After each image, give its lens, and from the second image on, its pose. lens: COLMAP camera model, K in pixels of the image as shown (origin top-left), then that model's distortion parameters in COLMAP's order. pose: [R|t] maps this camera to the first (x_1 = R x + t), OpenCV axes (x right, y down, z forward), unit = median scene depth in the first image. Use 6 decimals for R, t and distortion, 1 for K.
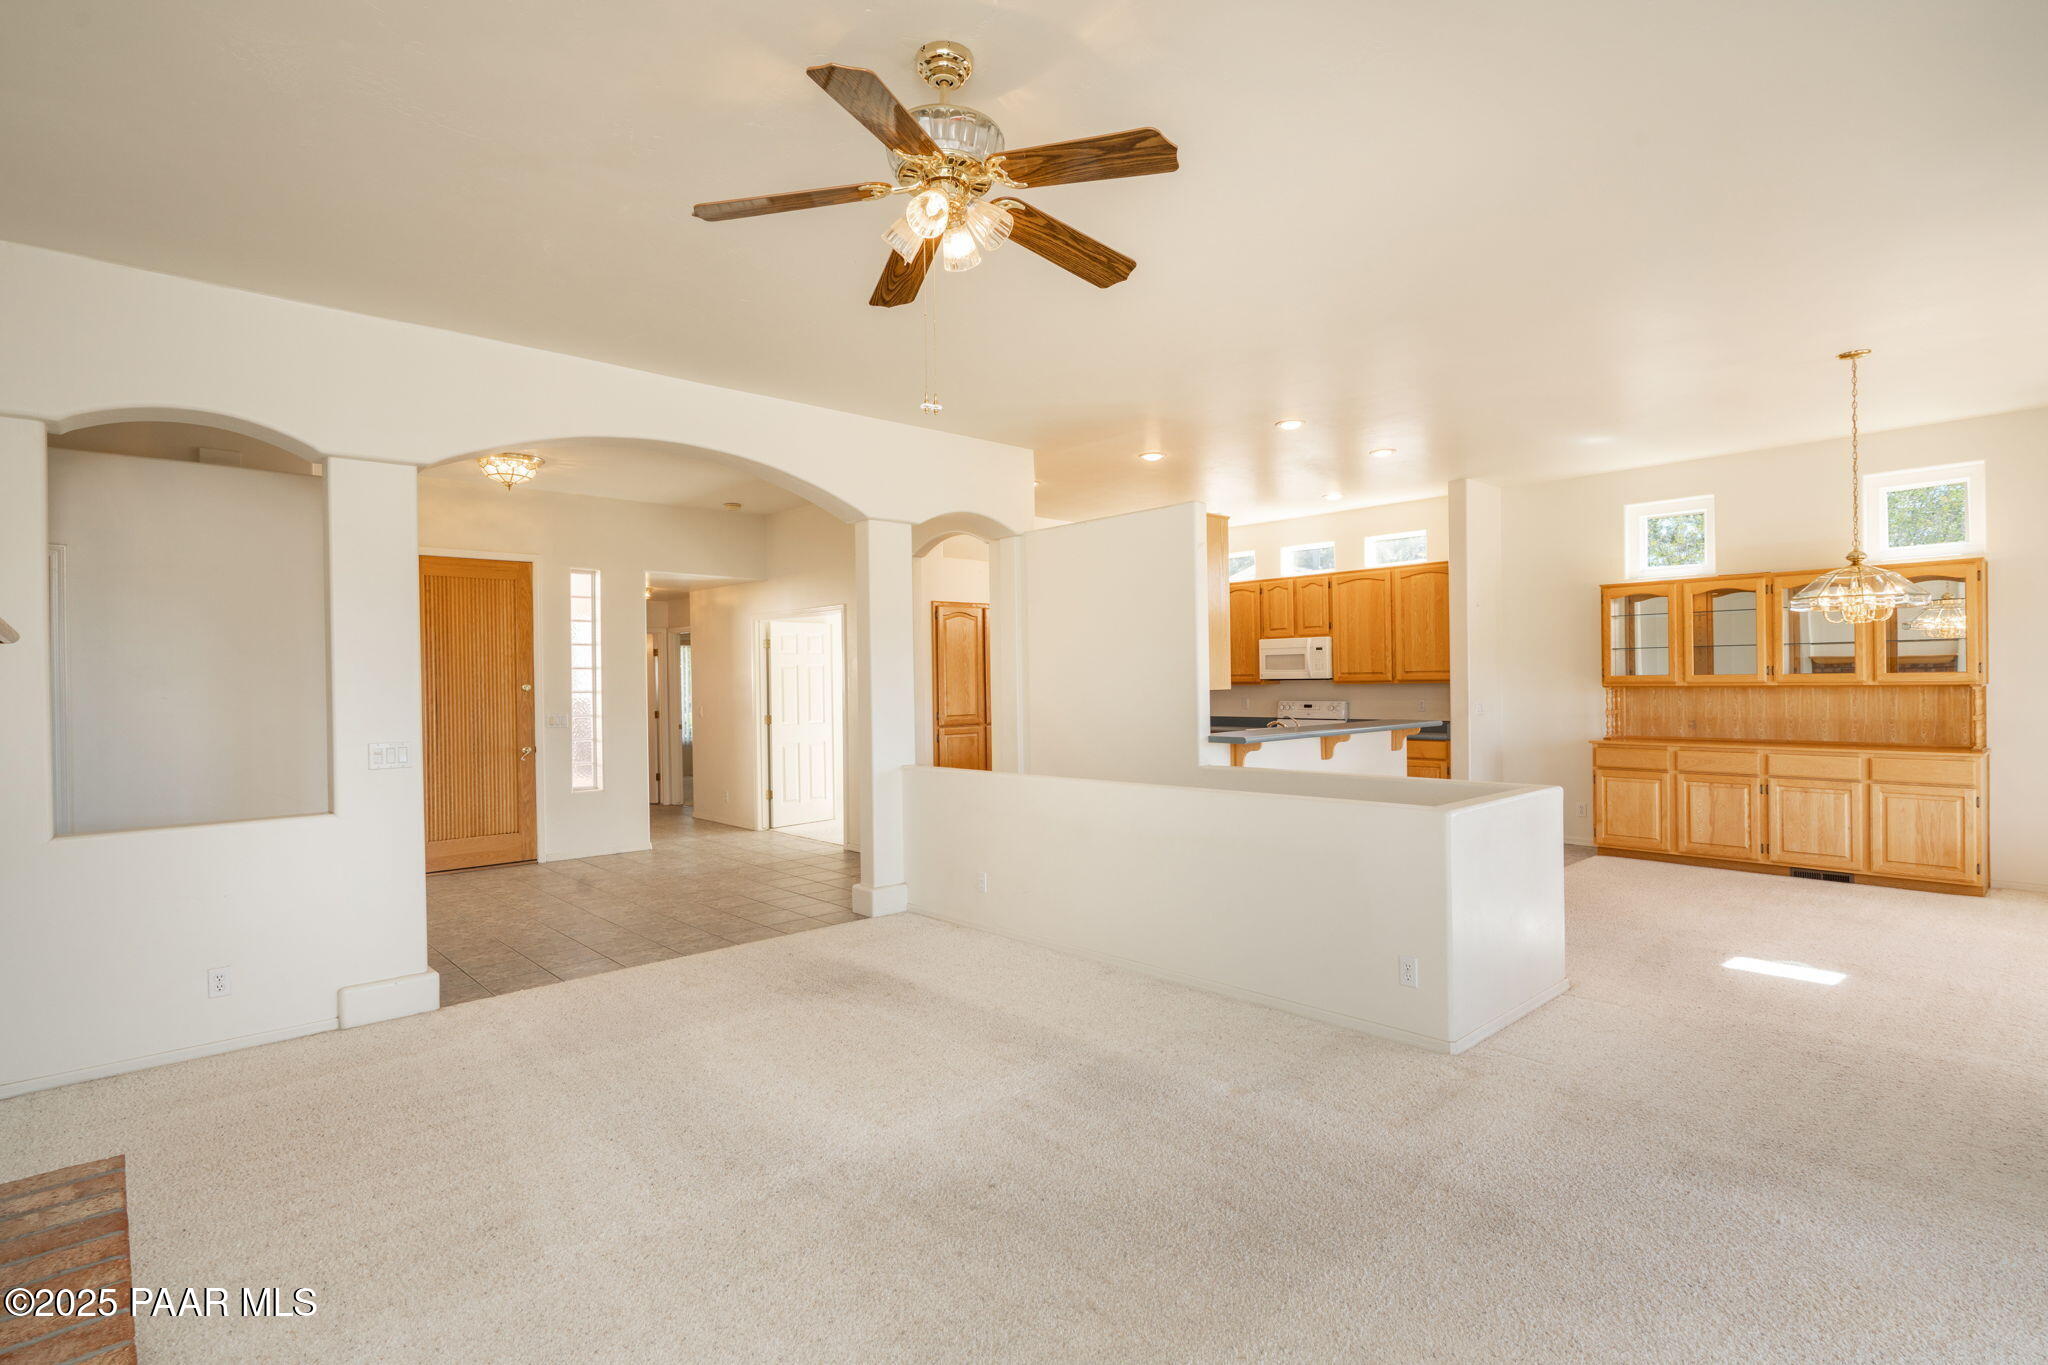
lens RADIAL K [[970.0, 0, 1028.8], [0, 970.0, 685.0], [0, 0, 1]] dist [0.006328, -0.001490]
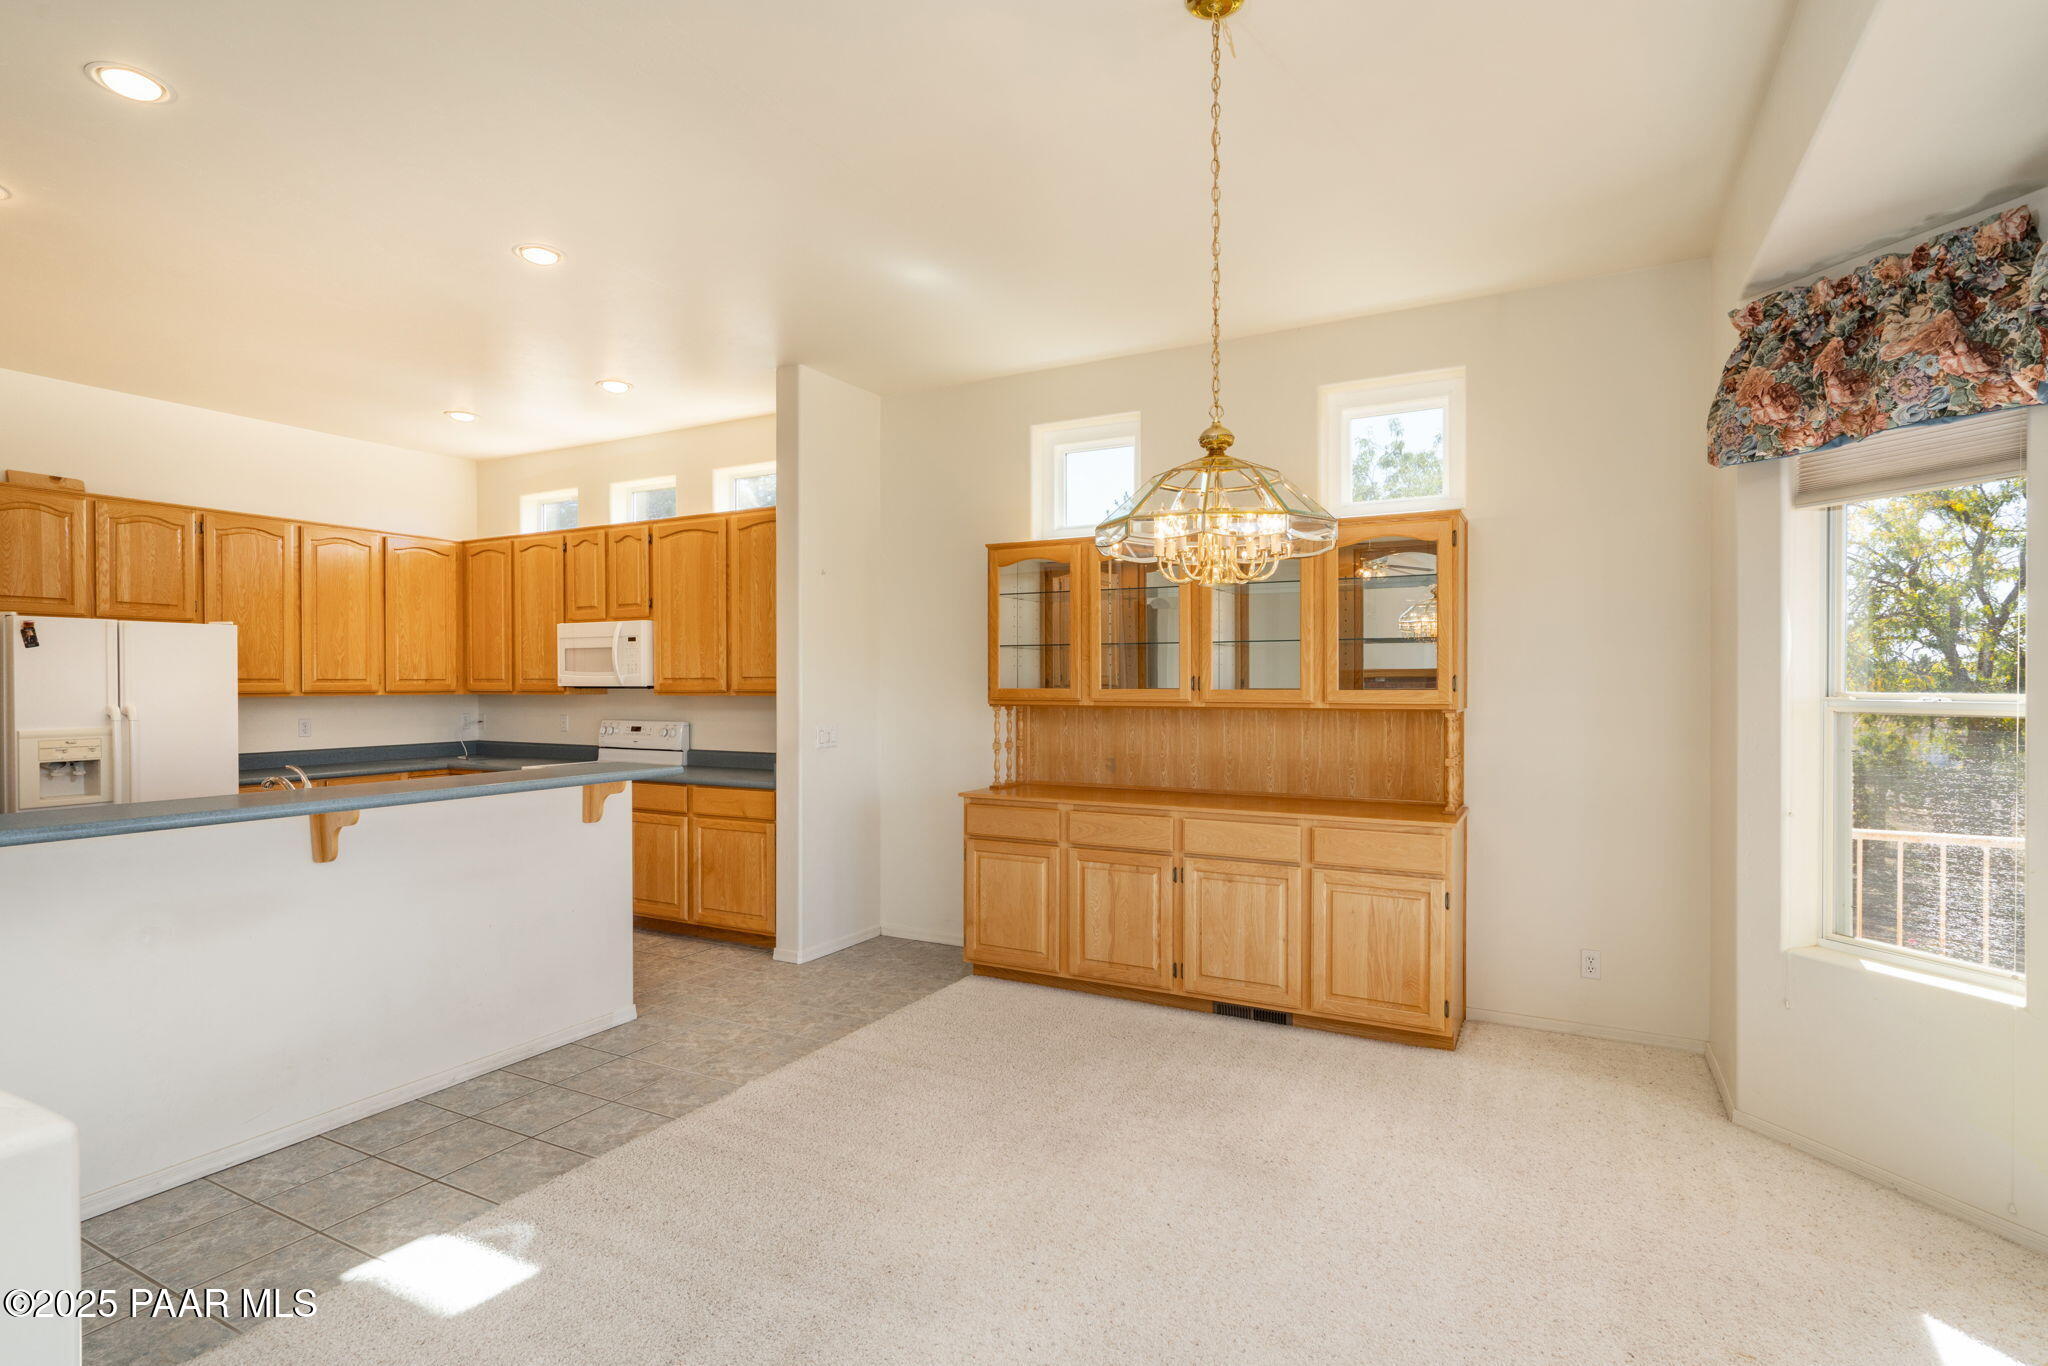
lens RADIAL K [[970.0, 0, 1010.6], [0, 970.0, 687.3], [0, 0, 1]] dist [0.006328, -0.001490]
pose [[0.951595, 0.013296, 0.307067, 0.457566], [-0.012228, 0.999911, -0.005401, -0.007824], [-0.307111, 0.001385, 0.951673, 0.439165]]
